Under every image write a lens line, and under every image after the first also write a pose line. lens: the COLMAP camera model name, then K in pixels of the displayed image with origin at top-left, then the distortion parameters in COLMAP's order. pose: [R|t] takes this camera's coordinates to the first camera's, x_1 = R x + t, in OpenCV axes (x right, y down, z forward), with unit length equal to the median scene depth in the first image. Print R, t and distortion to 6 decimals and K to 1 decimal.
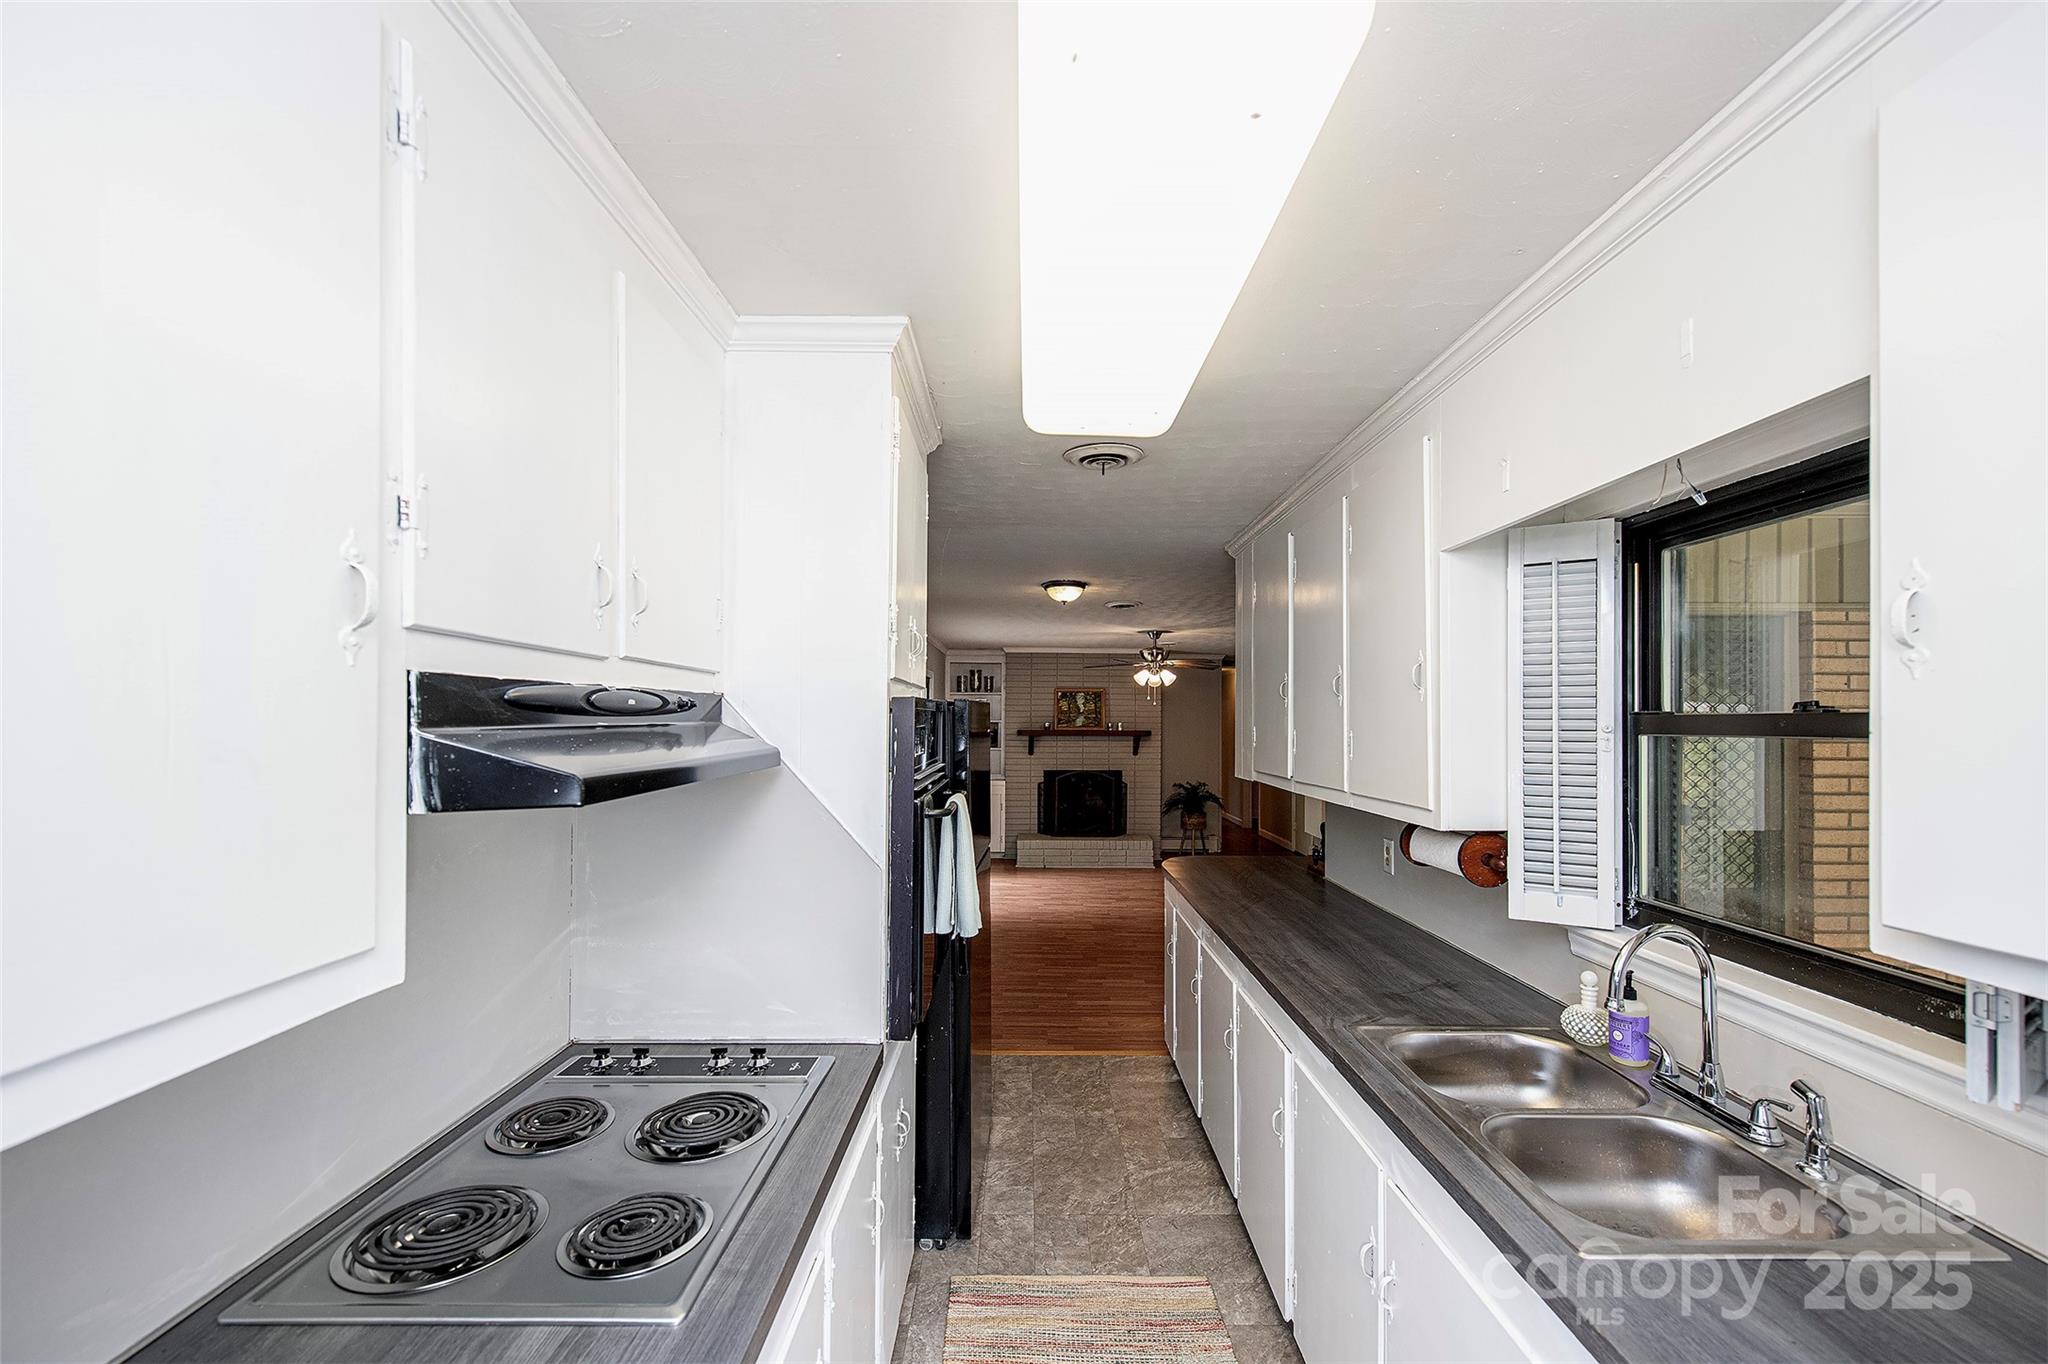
lens RADIAL K [[831.5, 0, 1031.4], [0, 831.5, 706.9], [0, 0, 1]] dist [0.011306, -0.000484]
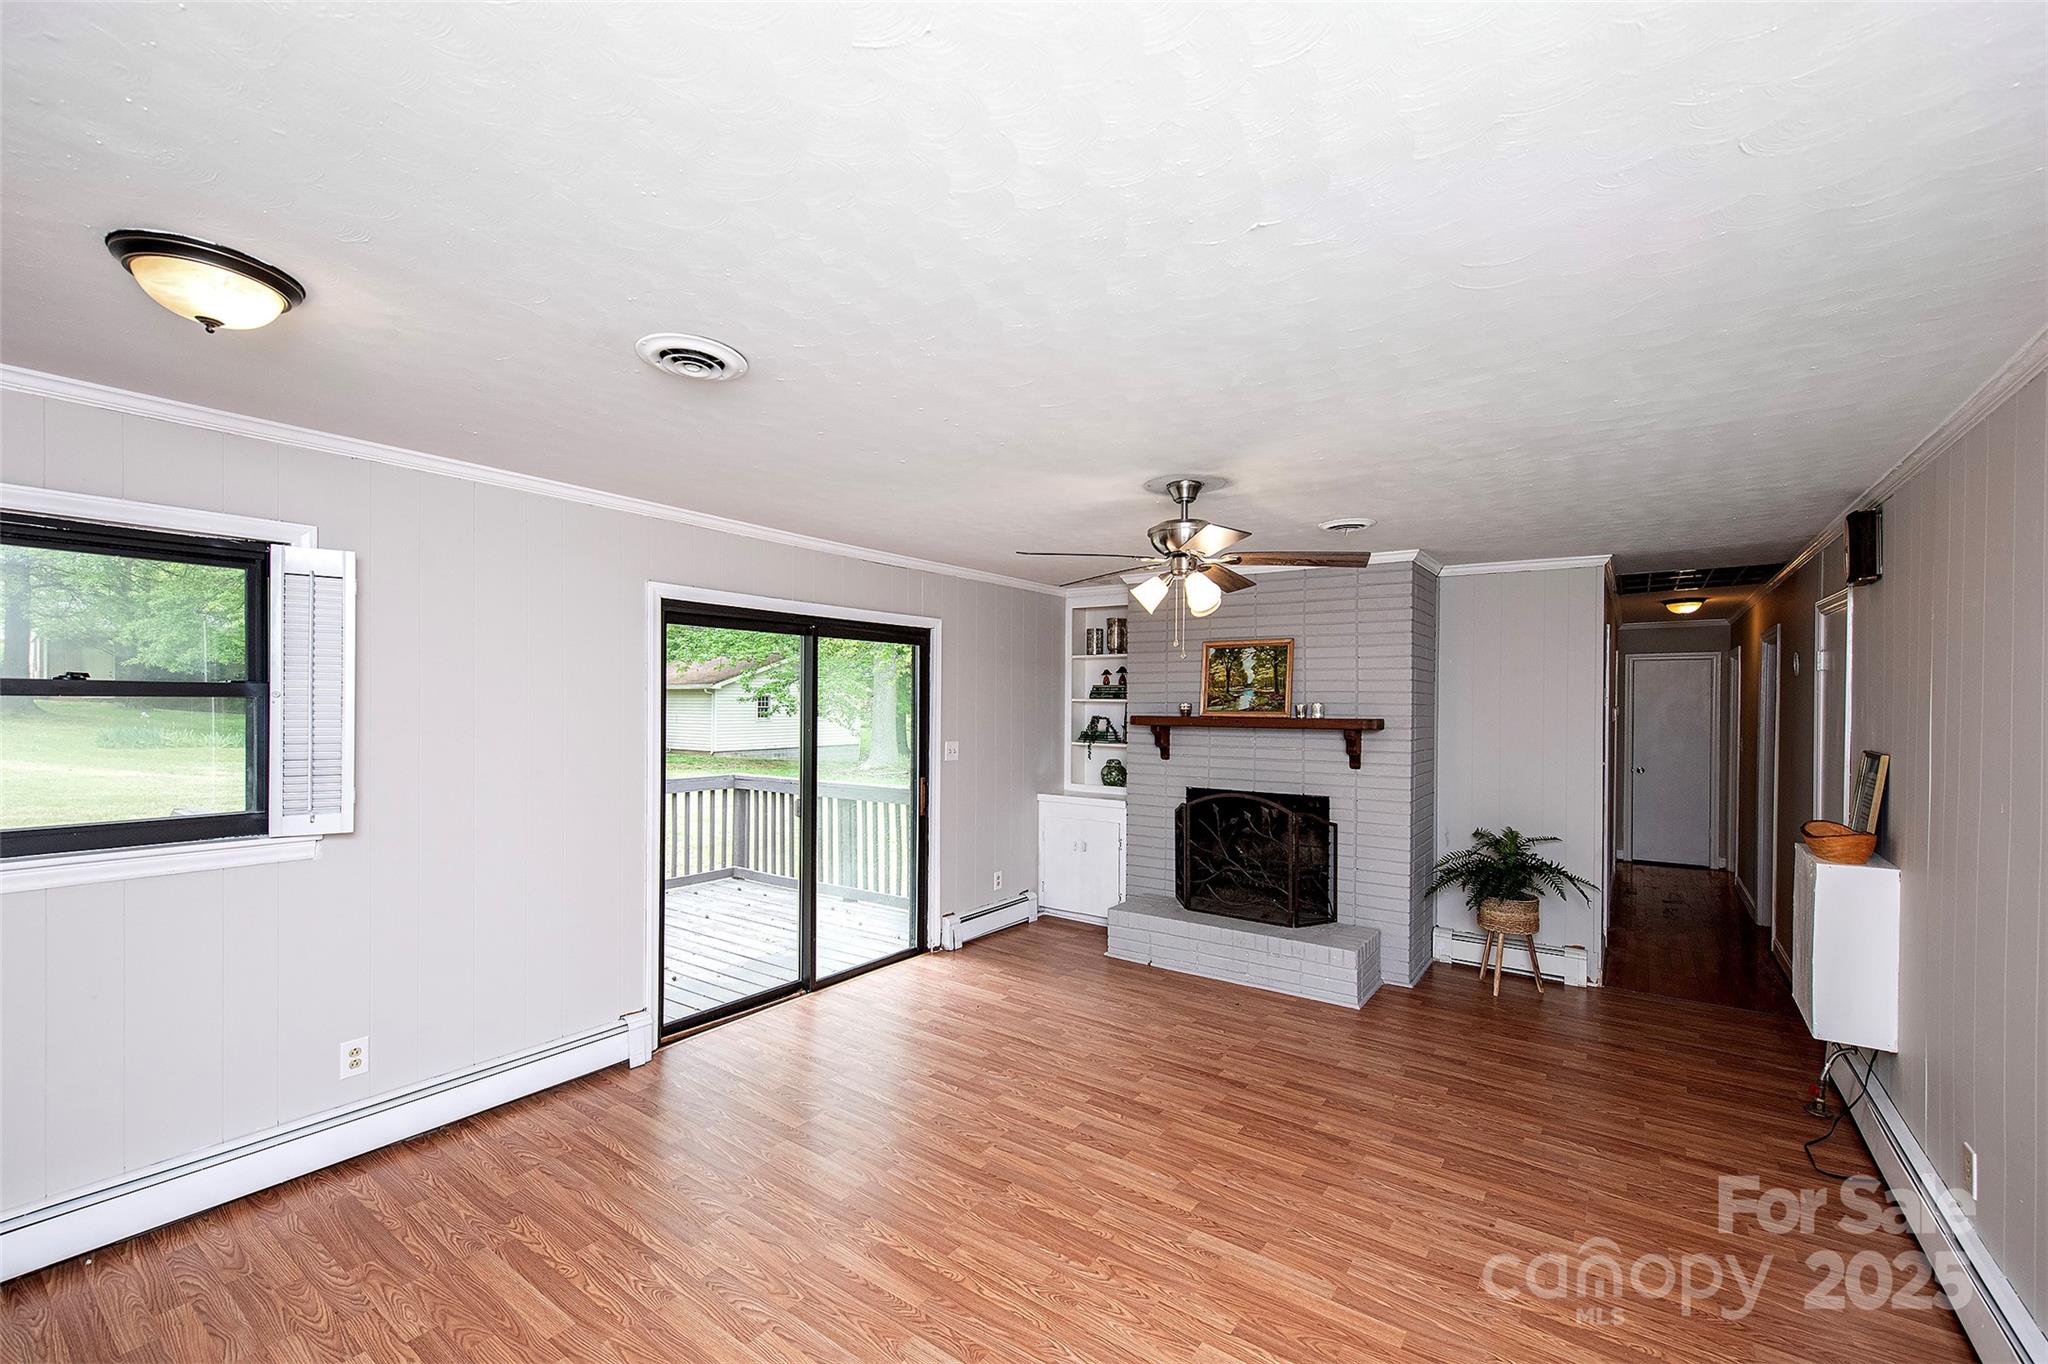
lens RADIAL K [[831.5, 0, 1031.4], [0, 831.5, 706.9], [0, 0, 1]] dist [0.011306, -0.000484]
pose [[0.812827, 0.002843, -0.582499, 0.259725], [0.002946, 0.999955, 0.008991, 0.016077], [0.582498, -0.009024, 0.812782, 0.478720]]
